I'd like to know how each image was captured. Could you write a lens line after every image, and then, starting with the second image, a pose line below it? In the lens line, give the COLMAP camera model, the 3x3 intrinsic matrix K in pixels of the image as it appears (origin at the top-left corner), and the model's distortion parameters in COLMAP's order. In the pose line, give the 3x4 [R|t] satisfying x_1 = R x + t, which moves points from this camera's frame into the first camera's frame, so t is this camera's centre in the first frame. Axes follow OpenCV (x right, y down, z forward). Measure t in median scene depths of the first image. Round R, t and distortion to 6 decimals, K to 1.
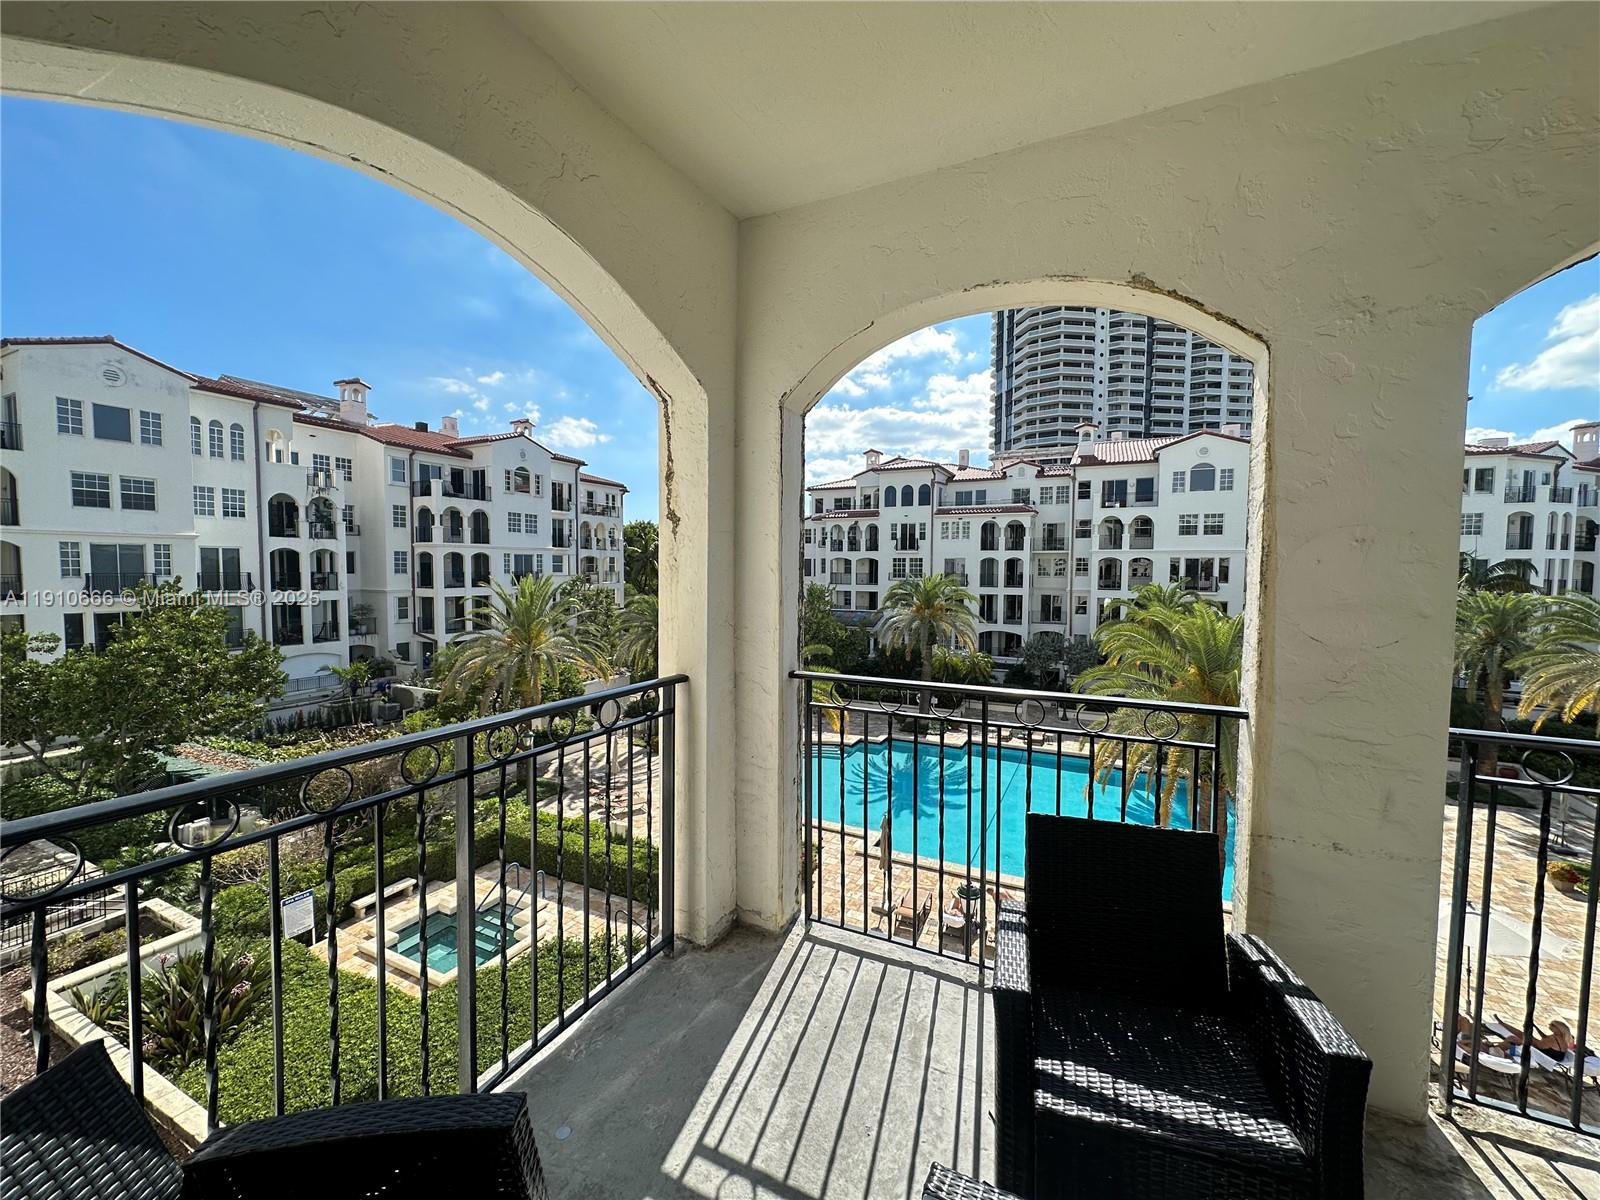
lens RADIAL K [[639.9, 0, 799.2], [0, 639.9, 598.9], [0, 0, 1]] dist [-0.000223, 0.000285]
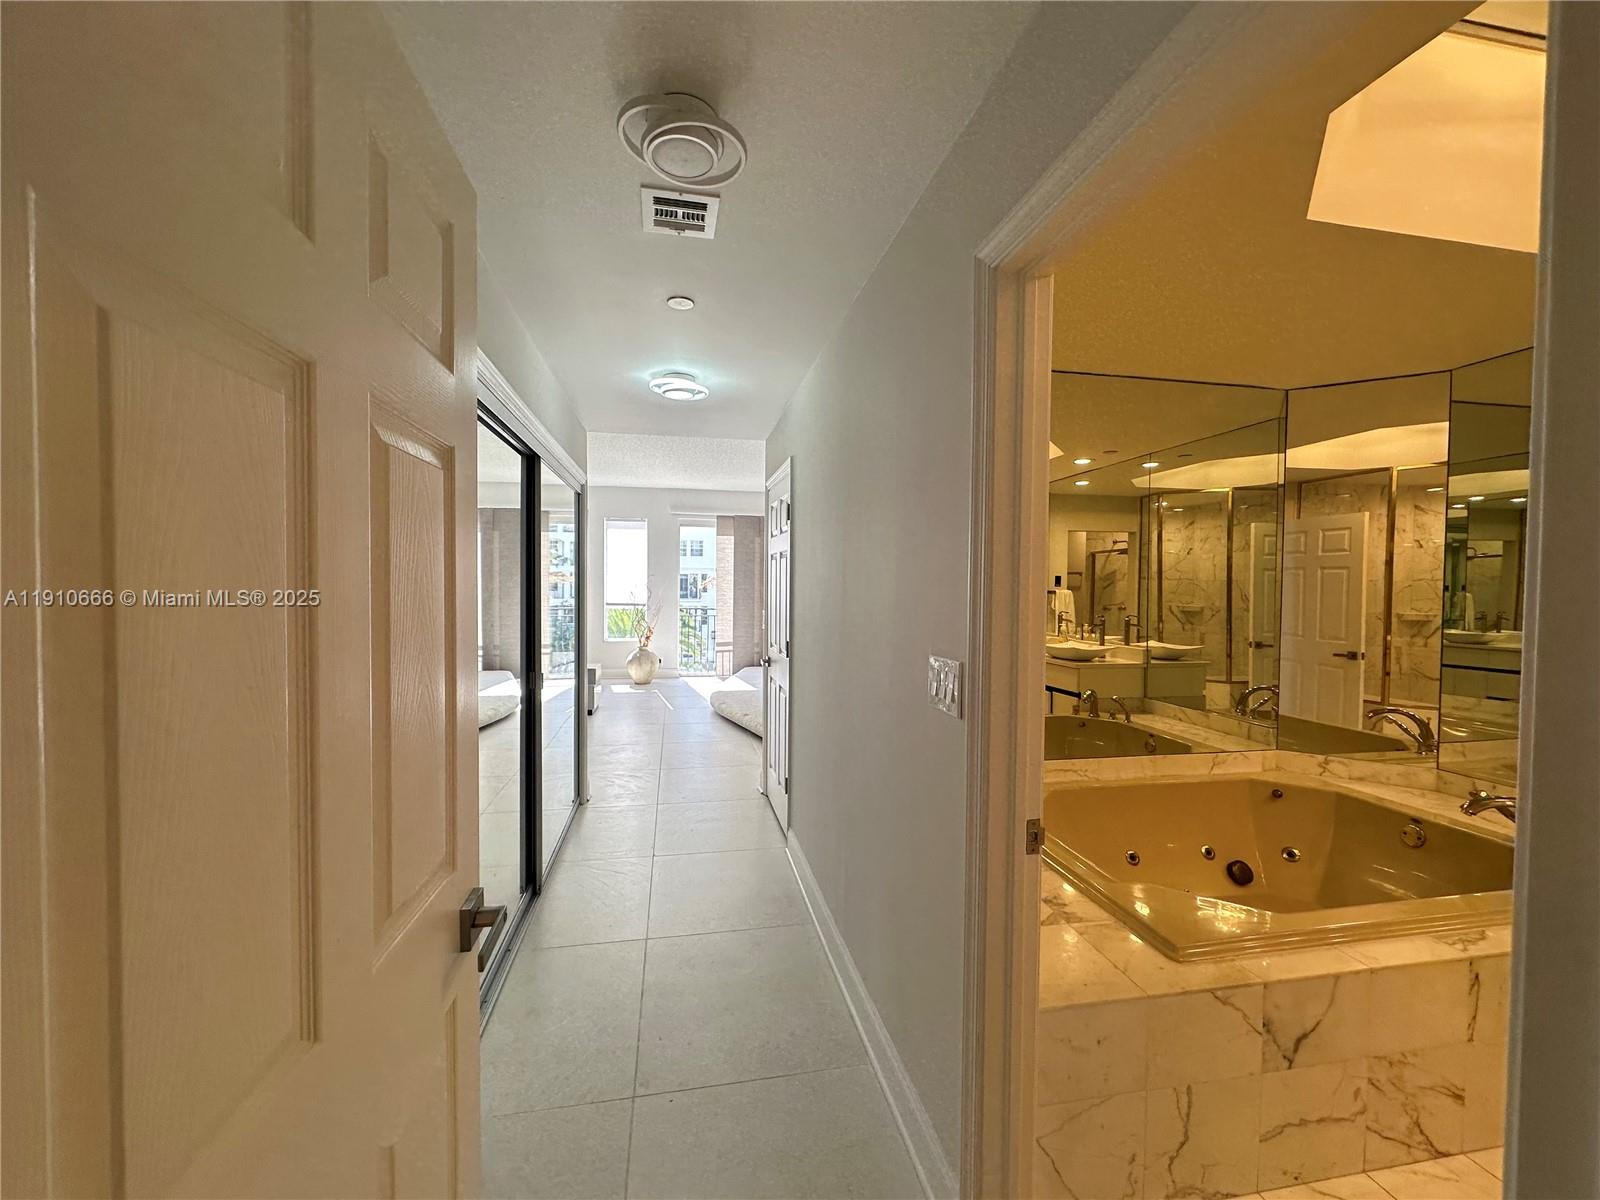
lens RADIAL K [[639.9, 0, 795.1], [0, 639.9, 597.9], [0, 0, 1]] dist [-0.000223, 0.000285]
pose [[0.800000, -0.013494, 0.599849, 0.009795], [0.026898, 0.999549, -0.013387, 0.007955], [-0.599397, 0.026844, 0.800002, -0.156252]]
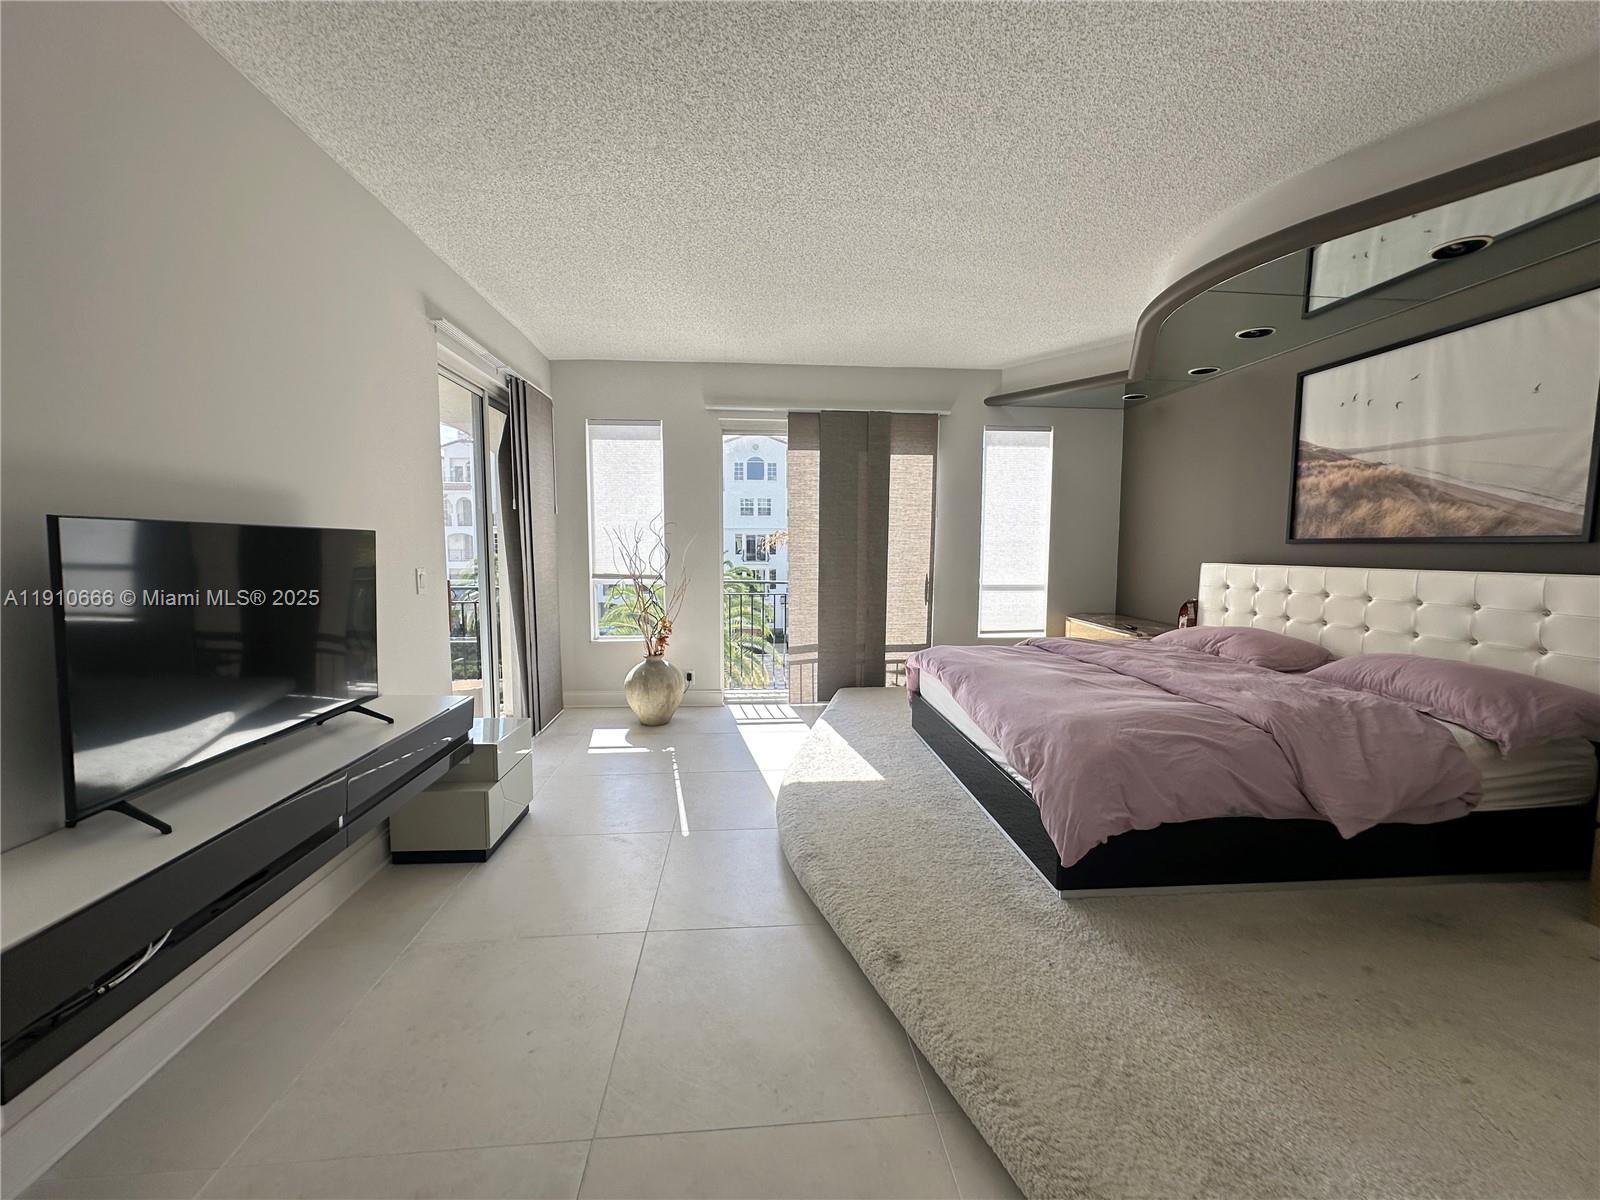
lens RADIAL K [[639.9, 0, 796.5], [0, 639.9, 599.1], [0, 0, 1]] dist [-0.000223, 0.000285]
pose [[0.858338, -0.048429, 0.510795, 0.049354], [0.029681, 0.998555, 0.044798, 0.006041], [-0.512226, -0.023291, 0.858535, -0.086338]]
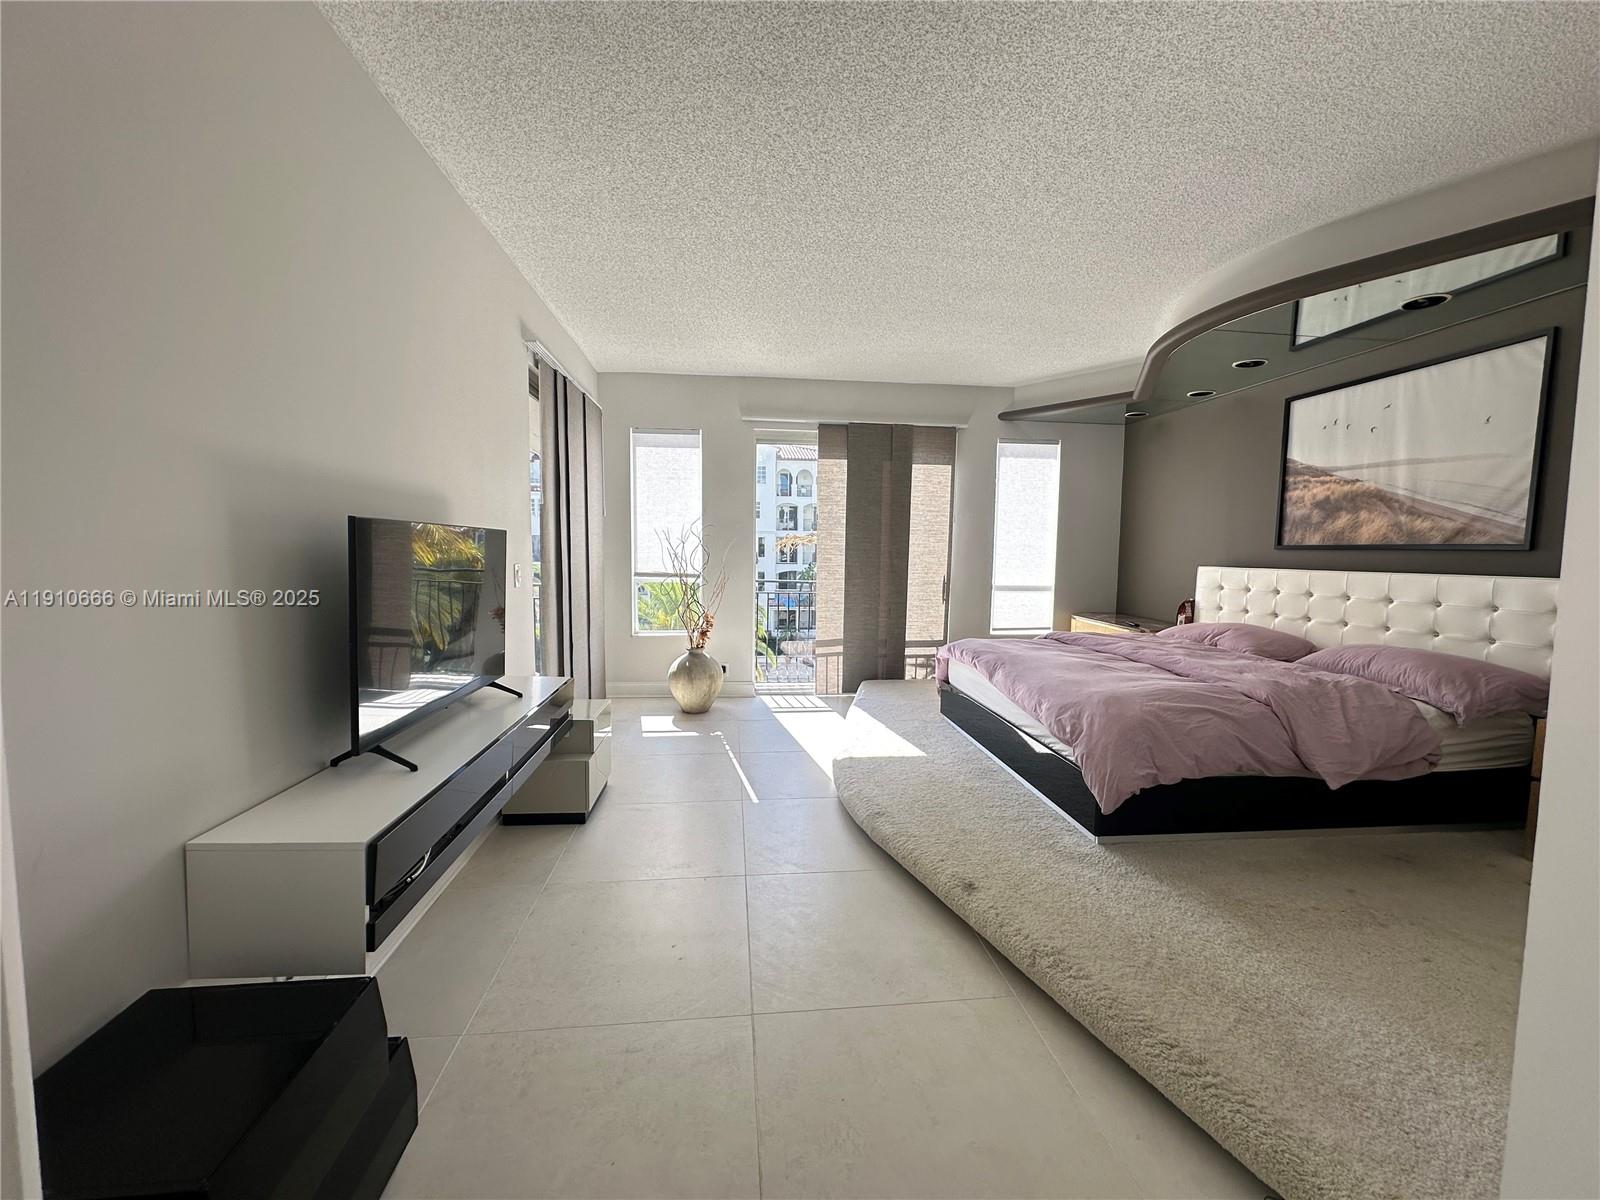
lens RADIAL K [[639.9, 0, 796.7], [0, 639.9, 598.9], [0, 0, 1]] dist [-0.000223, 0.000285]
pose [[0.845337, -0.039809, 0.532749, 0.039453], [0.021532, 0.998948, 0.040480, 0.006329], [-0.533800, -0.022748, 0.845305, -0.088833]]
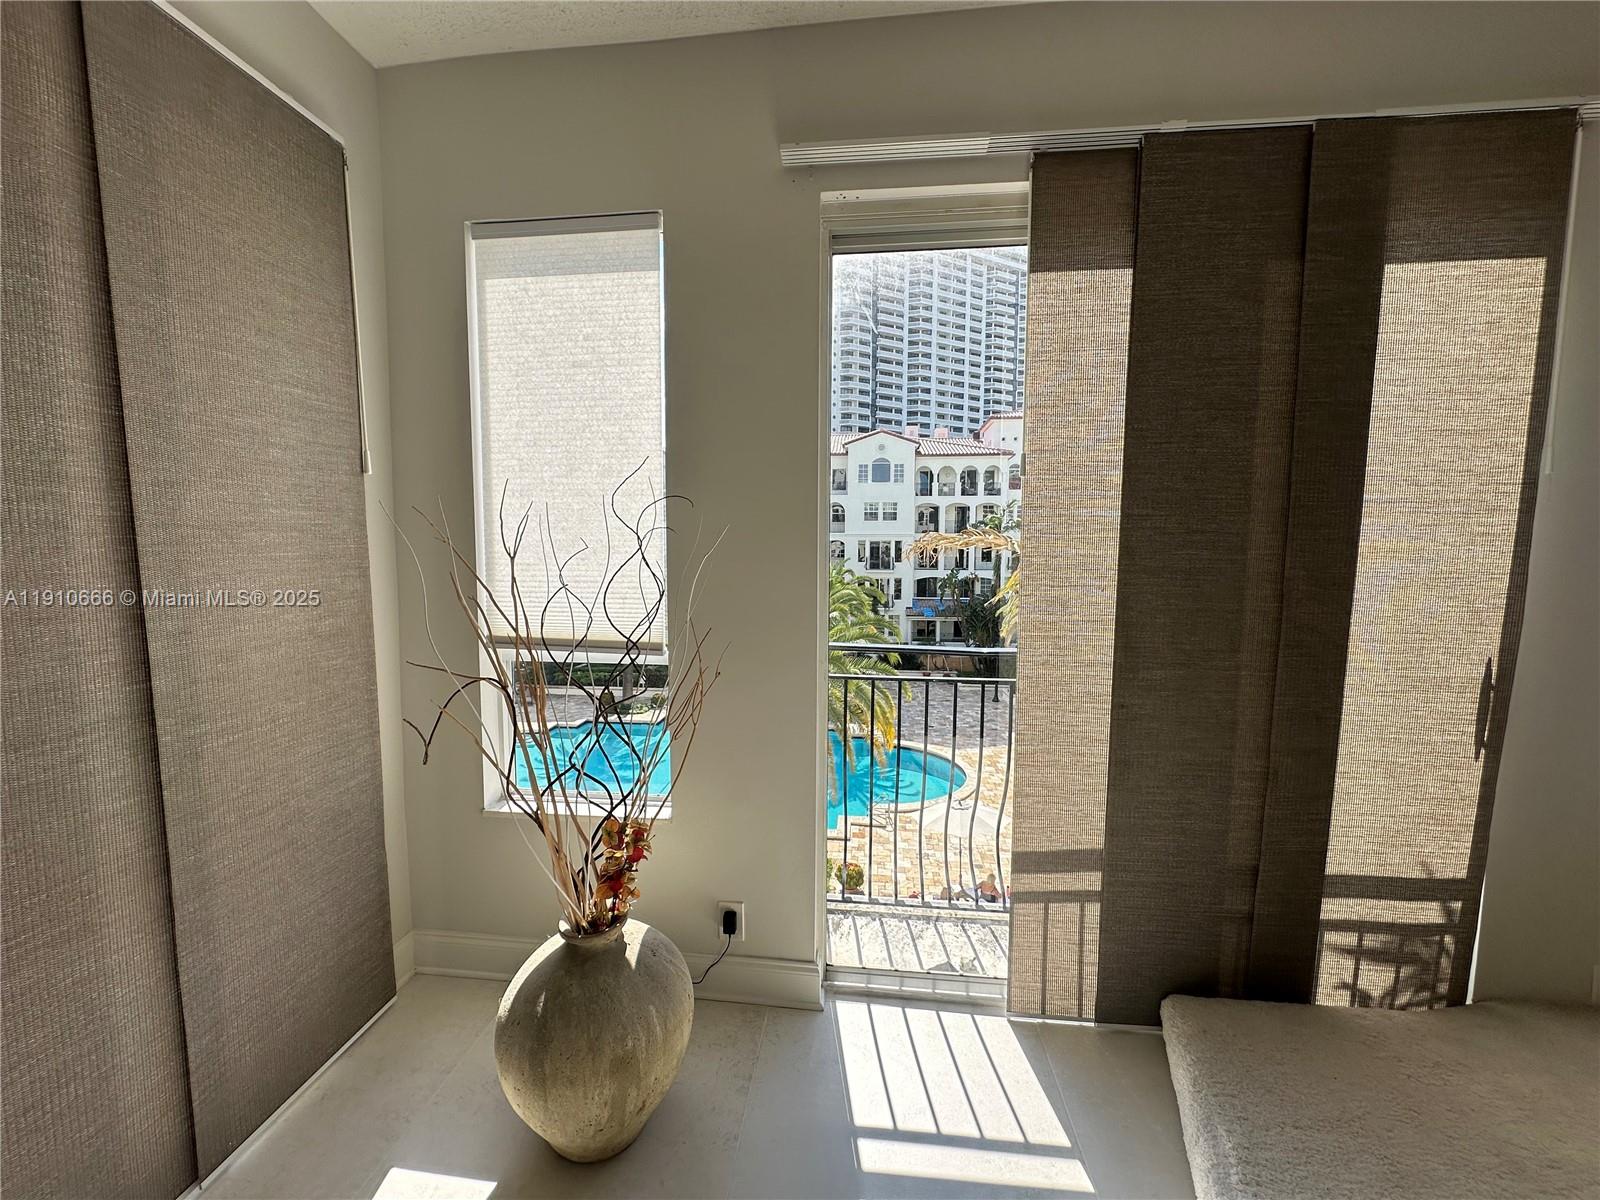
lens RADIAL K [[639.9, 0, 797.6], [0, 639.9, 600.6], [0, 0, 1]] dist [-0.000223, 0.000285]
pose [[0.939347, -0.029754, 0.341676, 0.076608], [0.019917, 0.999281, 0.032264, 0.002818], [-0.342390, -0.023502, 0.939264, -0.028504]]
